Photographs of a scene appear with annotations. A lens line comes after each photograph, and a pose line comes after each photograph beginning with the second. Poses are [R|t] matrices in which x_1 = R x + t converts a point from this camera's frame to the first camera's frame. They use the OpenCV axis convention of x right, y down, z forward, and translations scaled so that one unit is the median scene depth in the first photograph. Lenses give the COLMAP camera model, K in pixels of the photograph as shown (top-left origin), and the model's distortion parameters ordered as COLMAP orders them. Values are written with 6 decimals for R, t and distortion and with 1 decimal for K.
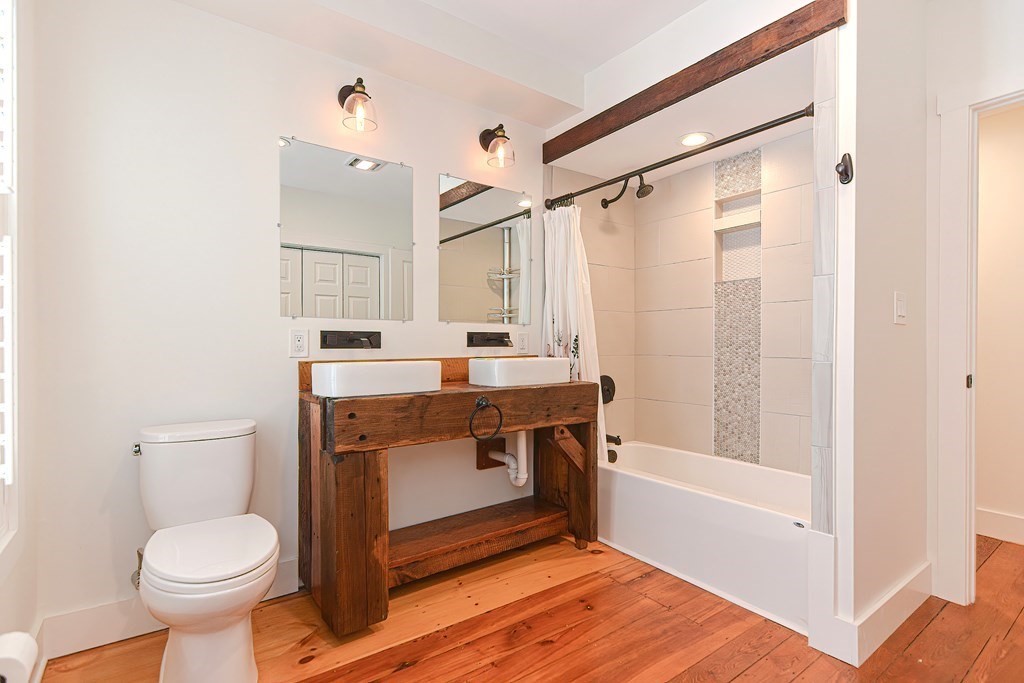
lens RADIAL K [[497.0, 0, 505.1], [0, 497.0, 342.5], [0, 0, 1]] dist [0.010354, -0.006020]
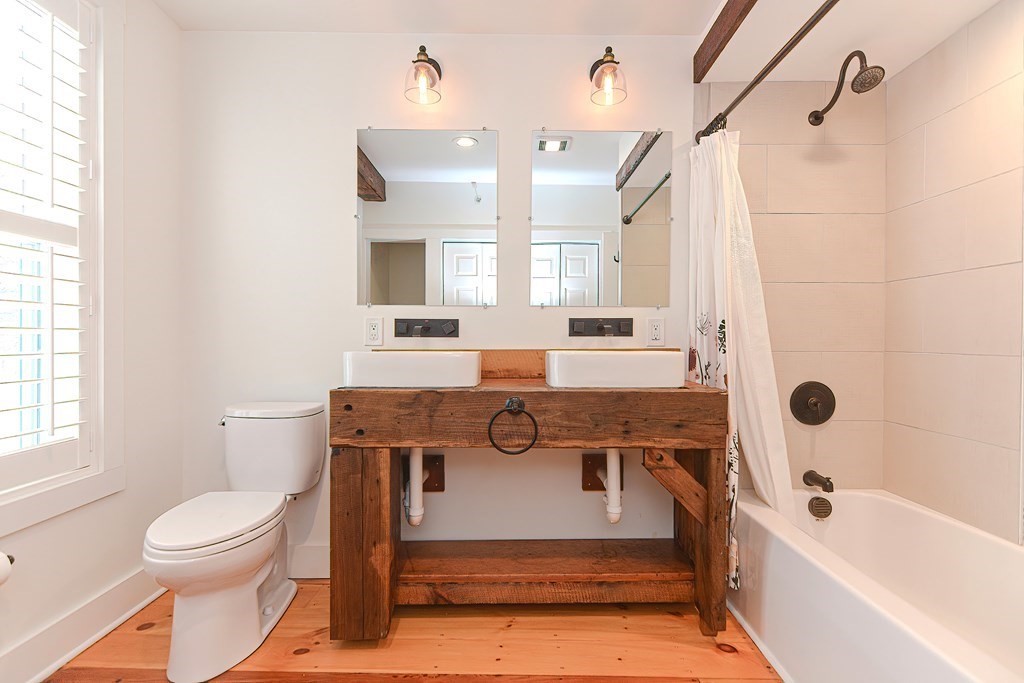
lens RADIAL K [[497.0, 0, 514.4], [0, 497.0, 340.3], [0, 0, 1]] dist [0.010354, -0.006020]
pose [[0.805333, 0.004916, -0.592802, 0.378828], [-0.001670, 0.999980, 0.006025, 0.011559], [0.592820, -0.003863, 0.805326, 0.333190]]
